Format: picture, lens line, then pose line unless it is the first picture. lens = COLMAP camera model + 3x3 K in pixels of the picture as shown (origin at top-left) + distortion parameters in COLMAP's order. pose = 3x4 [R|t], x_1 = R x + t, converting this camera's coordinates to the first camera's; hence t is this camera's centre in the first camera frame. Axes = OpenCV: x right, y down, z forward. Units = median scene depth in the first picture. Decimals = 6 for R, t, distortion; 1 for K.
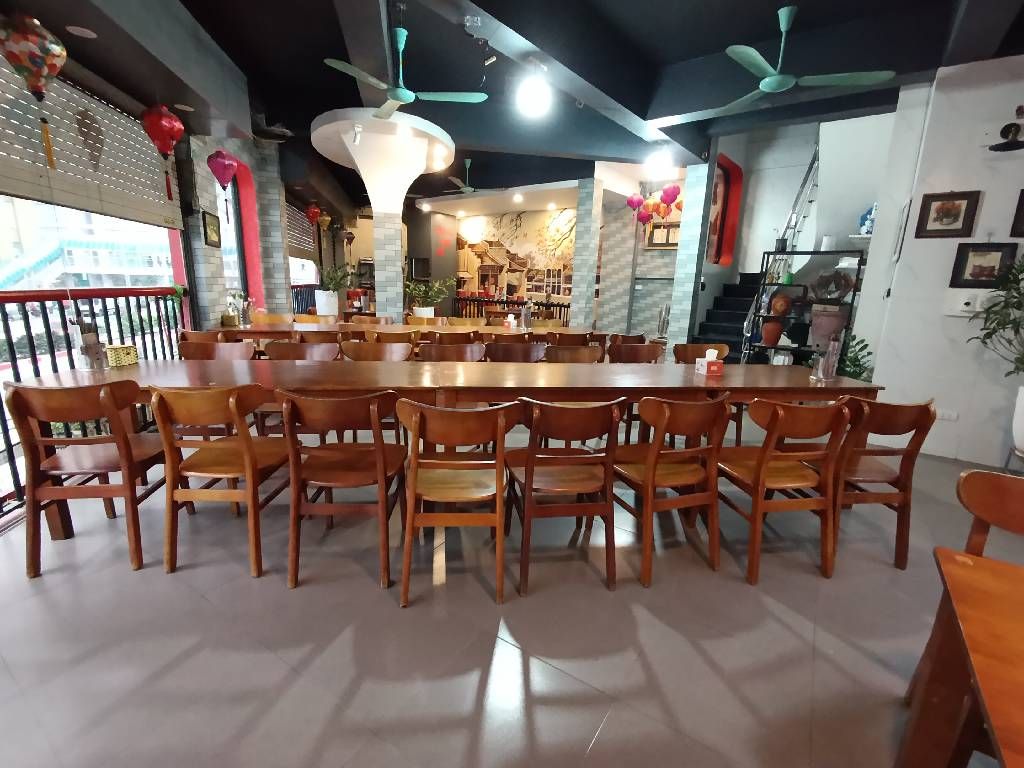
lens RADIAL K [[481.0, 0, 512.0], [0, 481.0, 384.0], [0, 0, 1]] dist [-0.014166, -0.001171]
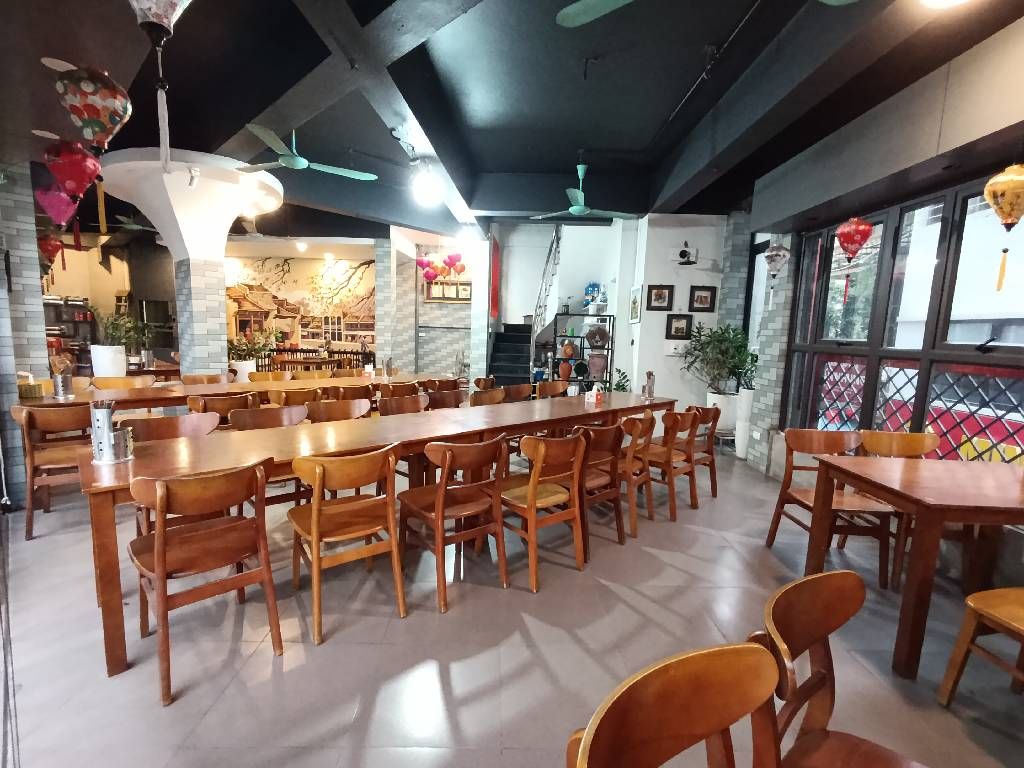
lens RADIAL K [[478.9, 0, 512.4], [0, 478.9, 387.6], [0, 0, 1]] dist [-0.001458, -0.000515]
pose [[0.808720, -0.073833, 0.583541, -0.305410], [0.114018, 0.992951, -0.032381, -0.020304], [-0.577037, 0.092721, 0.811438, -0.040307]]
